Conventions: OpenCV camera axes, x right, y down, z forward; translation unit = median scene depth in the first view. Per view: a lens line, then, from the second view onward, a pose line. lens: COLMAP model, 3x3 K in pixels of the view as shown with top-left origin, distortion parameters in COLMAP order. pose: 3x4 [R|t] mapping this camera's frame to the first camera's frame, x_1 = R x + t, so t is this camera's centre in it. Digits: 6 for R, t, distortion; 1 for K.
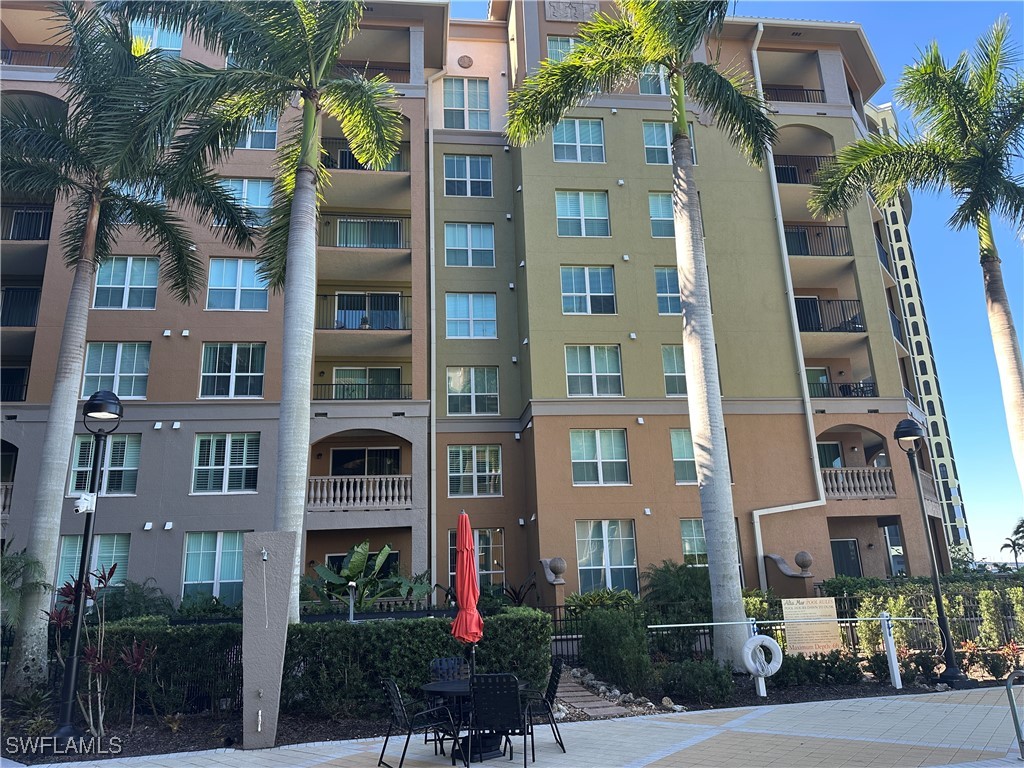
lens RADIAL K [[717.8, 0, 512.0], [0, 717.8, 384.0], [0, 0, 1]] dist [-0.006547, -0.002354]
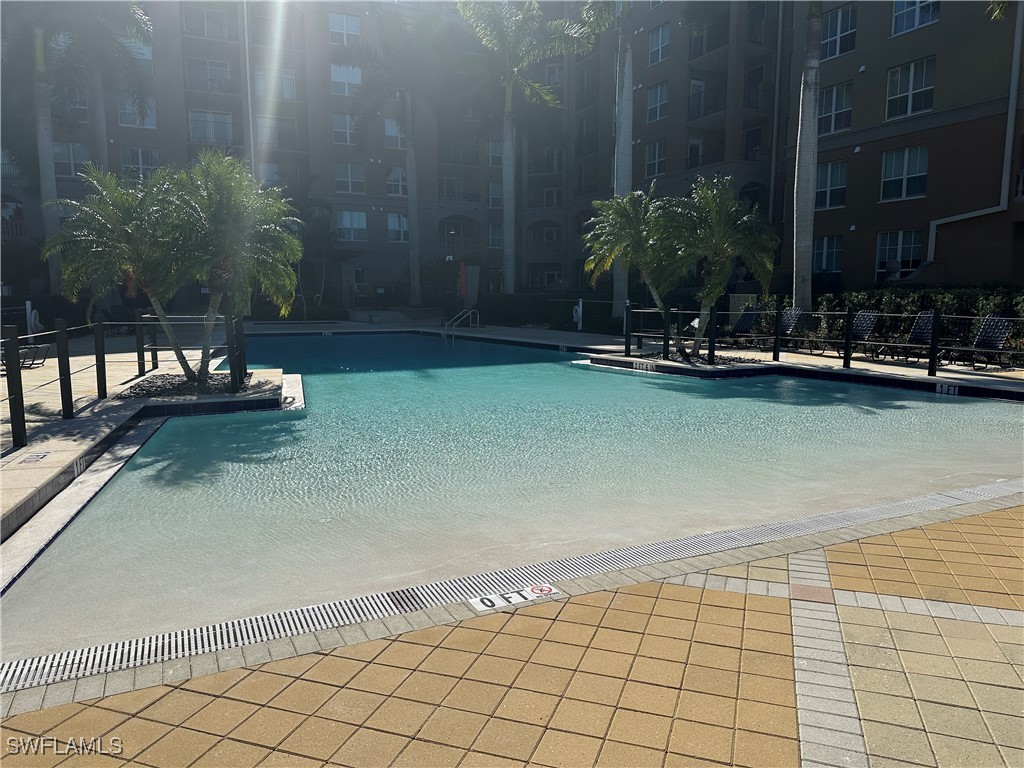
lens RADIAL K [[717.8, 0, 512.0], [0, 717.8, 384.0], [0, 0, 1]] dist [-0.006547, -0.002354]
pose [[0.337218, 0.141023, -0.930804, 0.523662], [0.247332, 0.940714, 0.232129, 0.000628], [0.908356, -0.308496, 0.282346, 0.022507]]
